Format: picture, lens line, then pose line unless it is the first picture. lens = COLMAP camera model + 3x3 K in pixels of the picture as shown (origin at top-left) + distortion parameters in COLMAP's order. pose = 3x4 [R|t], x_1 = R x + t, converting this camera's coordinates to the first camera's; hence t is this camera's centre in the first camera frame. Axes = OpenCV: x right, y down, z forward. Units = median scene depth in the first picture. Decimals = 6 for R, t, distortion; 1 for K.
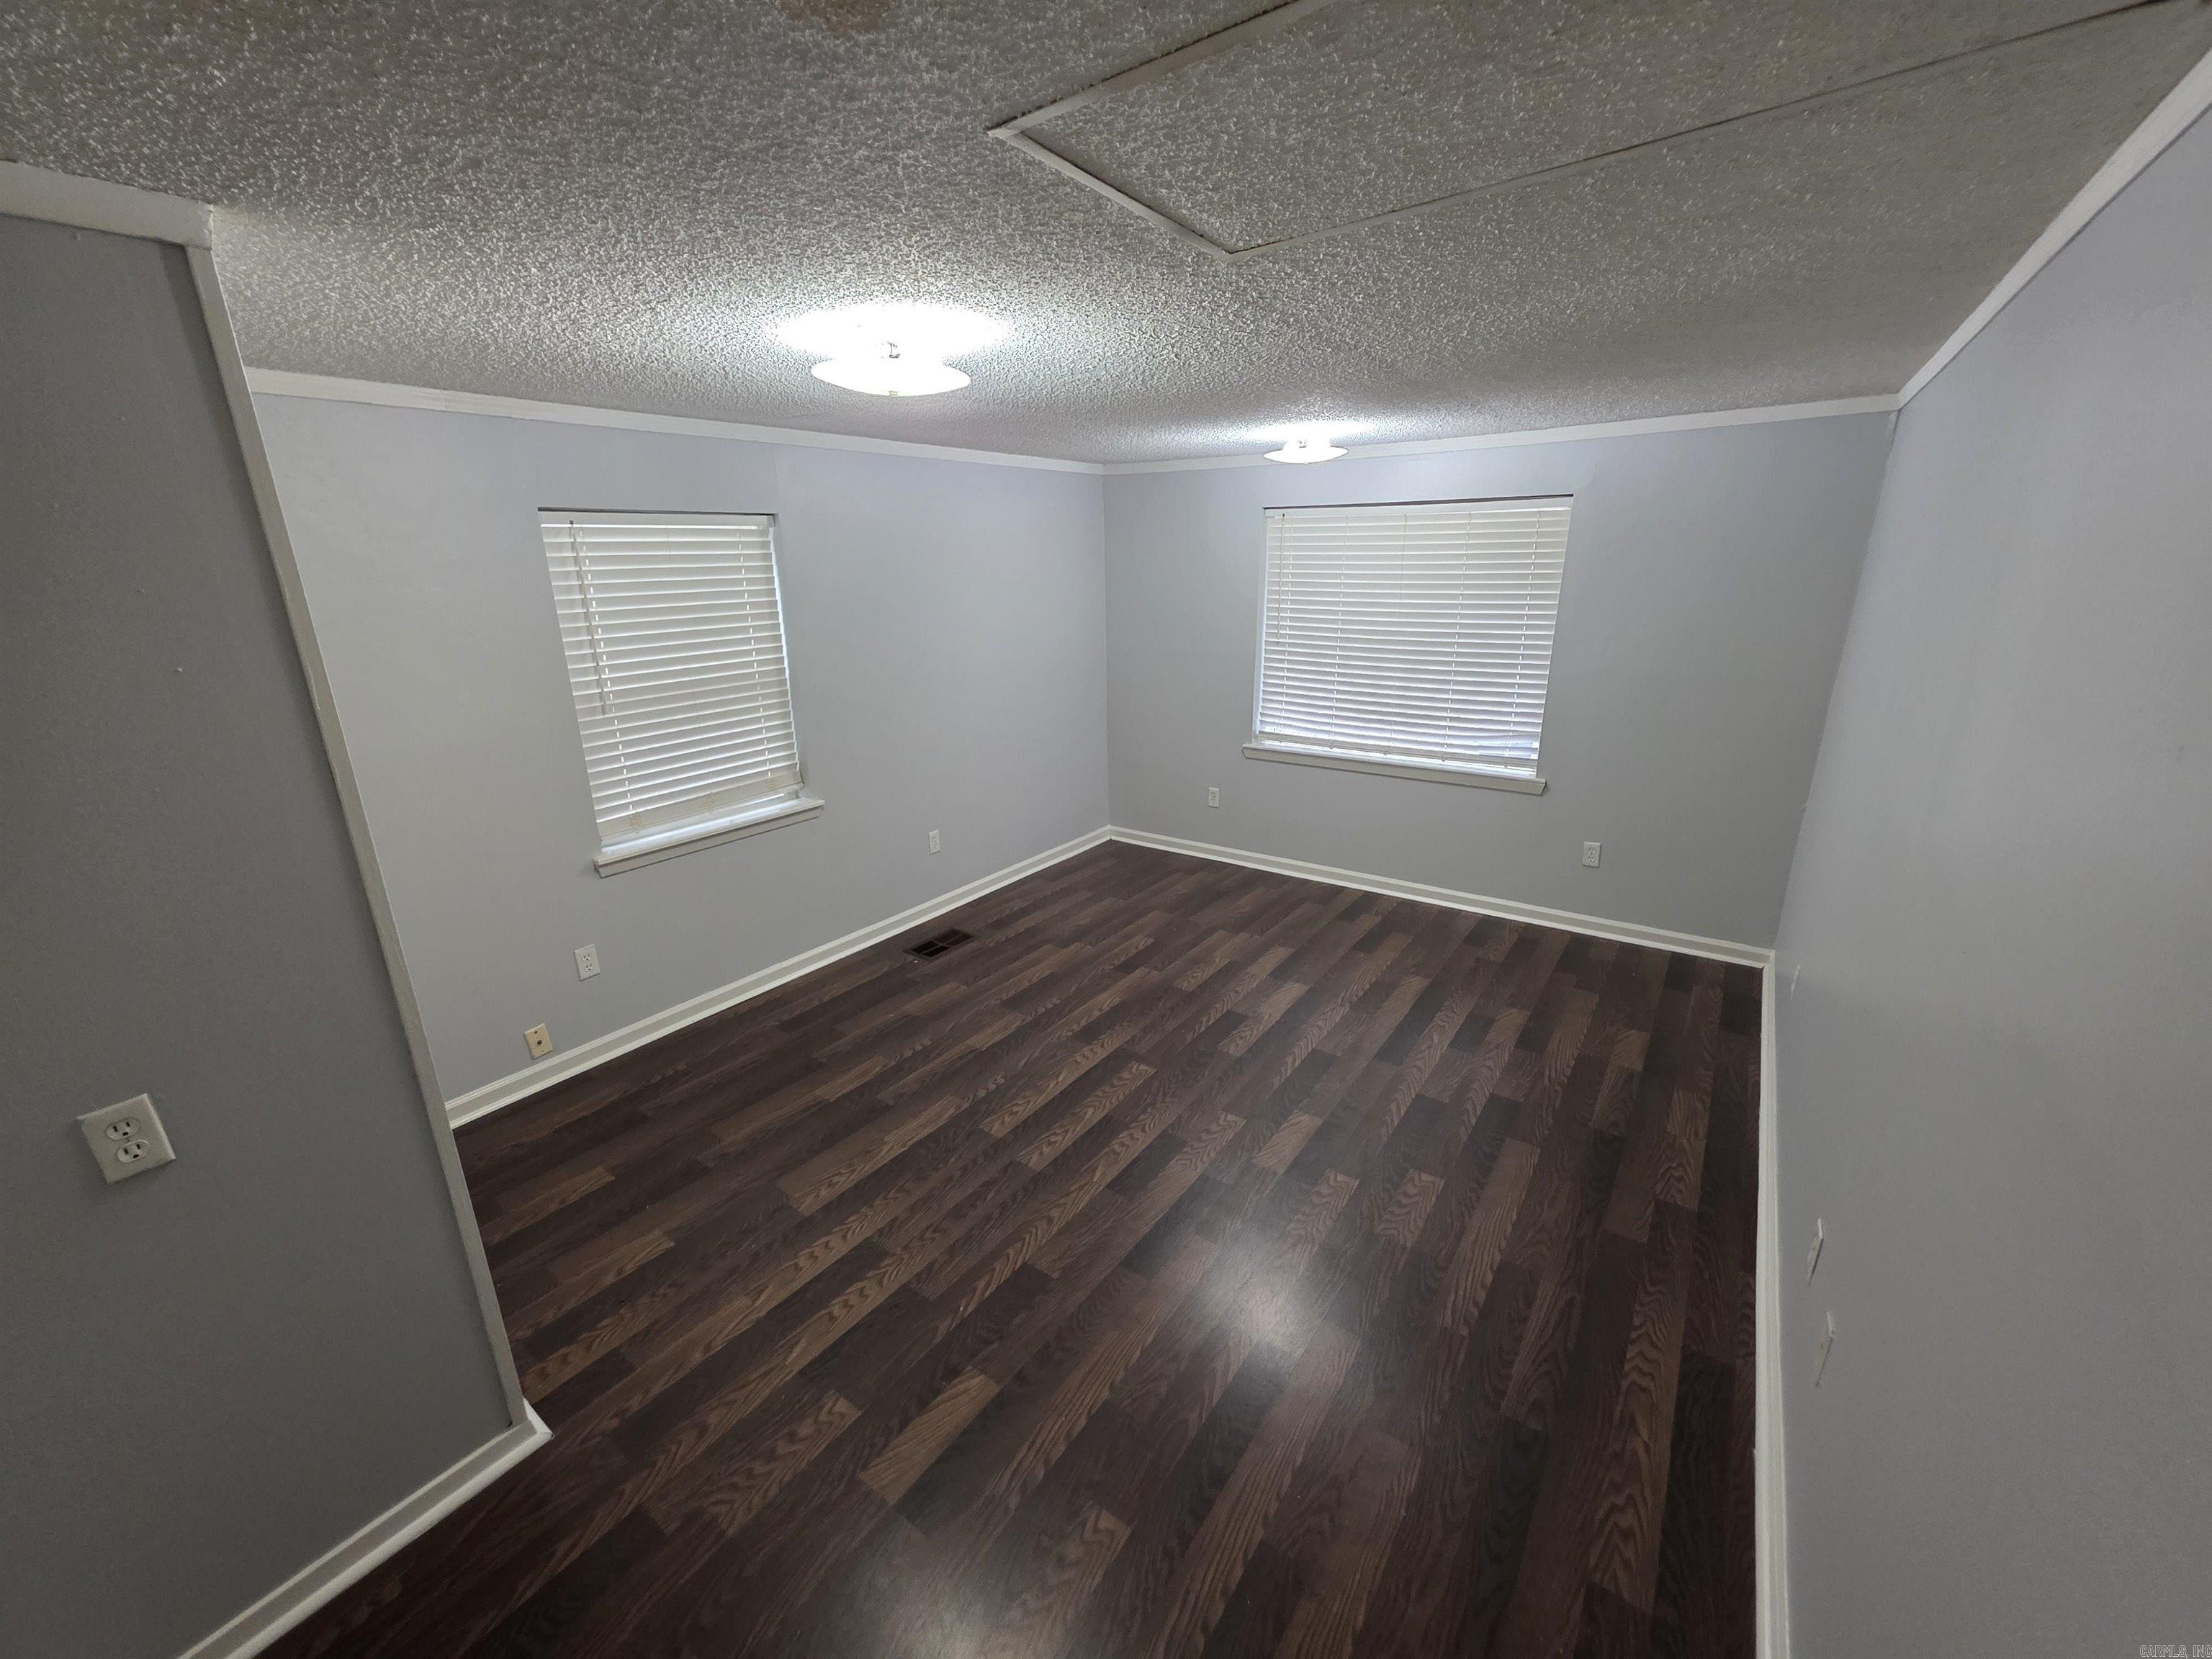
lens RADIAL K [[881.4, 0, 1106.0], [0, 881.4, 829.5], [0, 0, 1]] dist [0.002467, -0.000558]
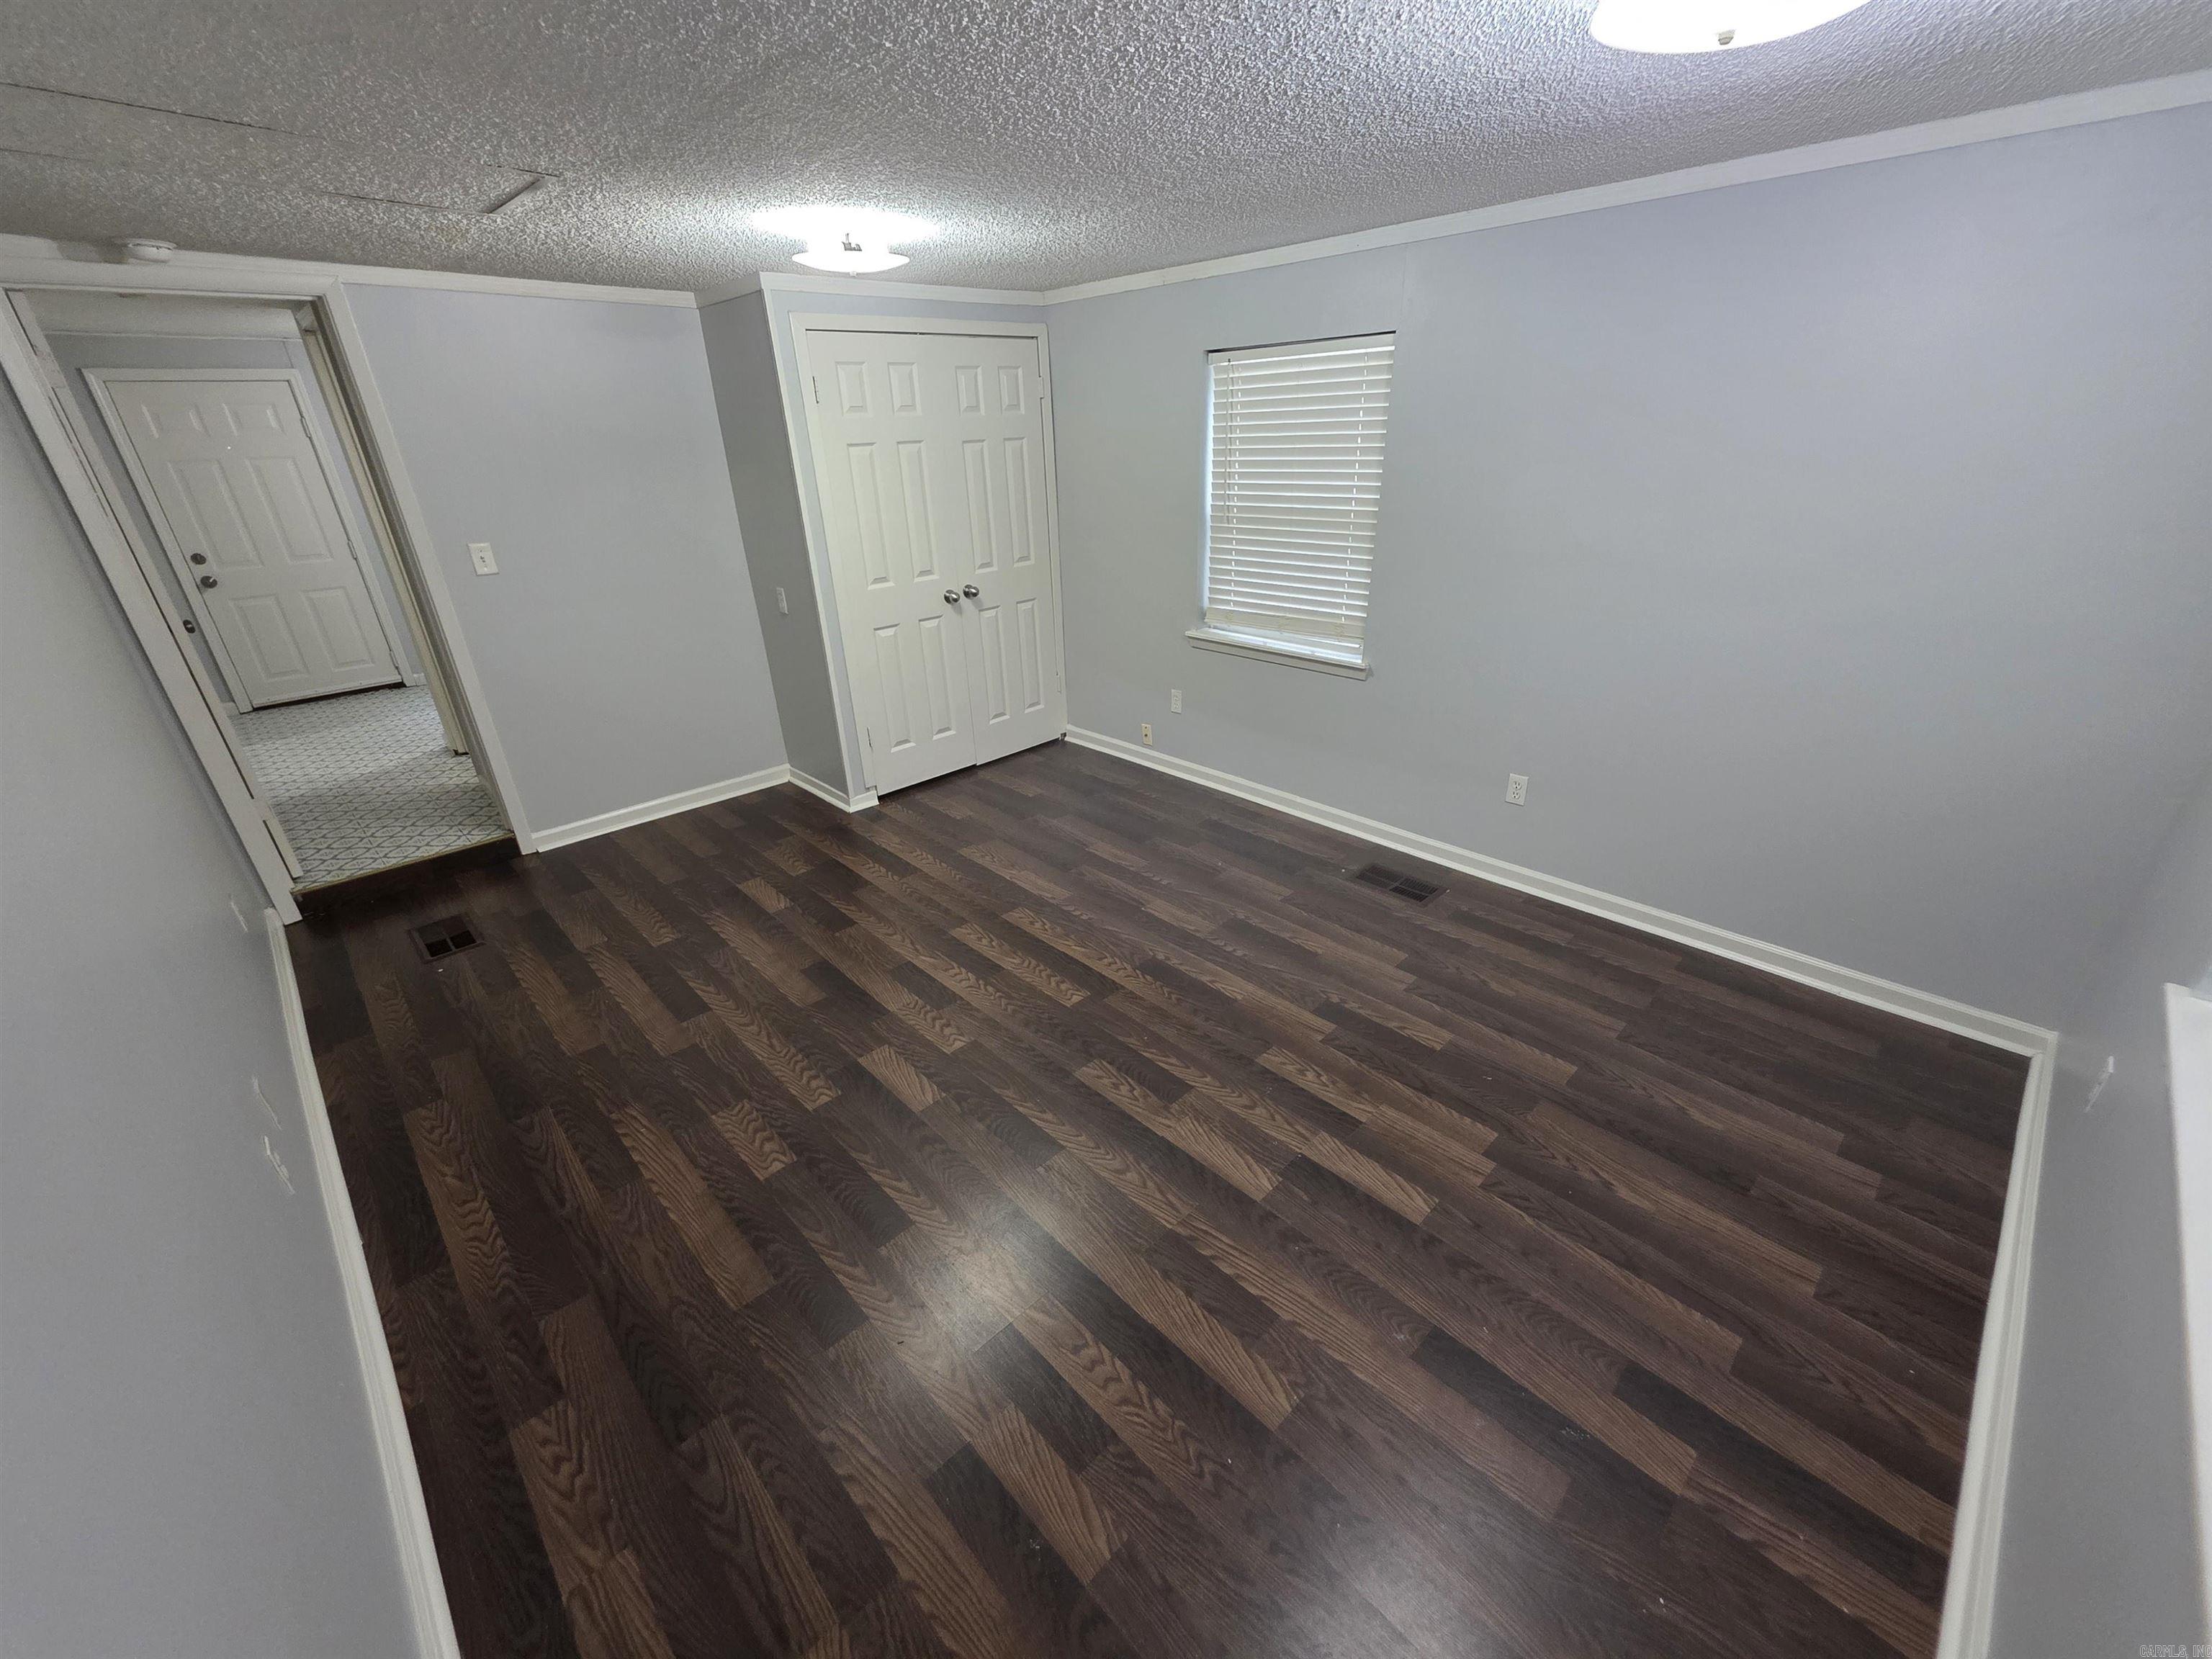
lens RADIAL K [[888.5, 0, 1102.4], [0, 888.5, 830.1], [0, 0, 1]] dist [0.000735, -0.000259]
pose [[-0.183568, 0.431121, -0.883424, 0.748041], [-0.259729, 0.845486, 0.466577, -0.297054], [0.948073, 0.315100, -0.043230, 0.995488]]
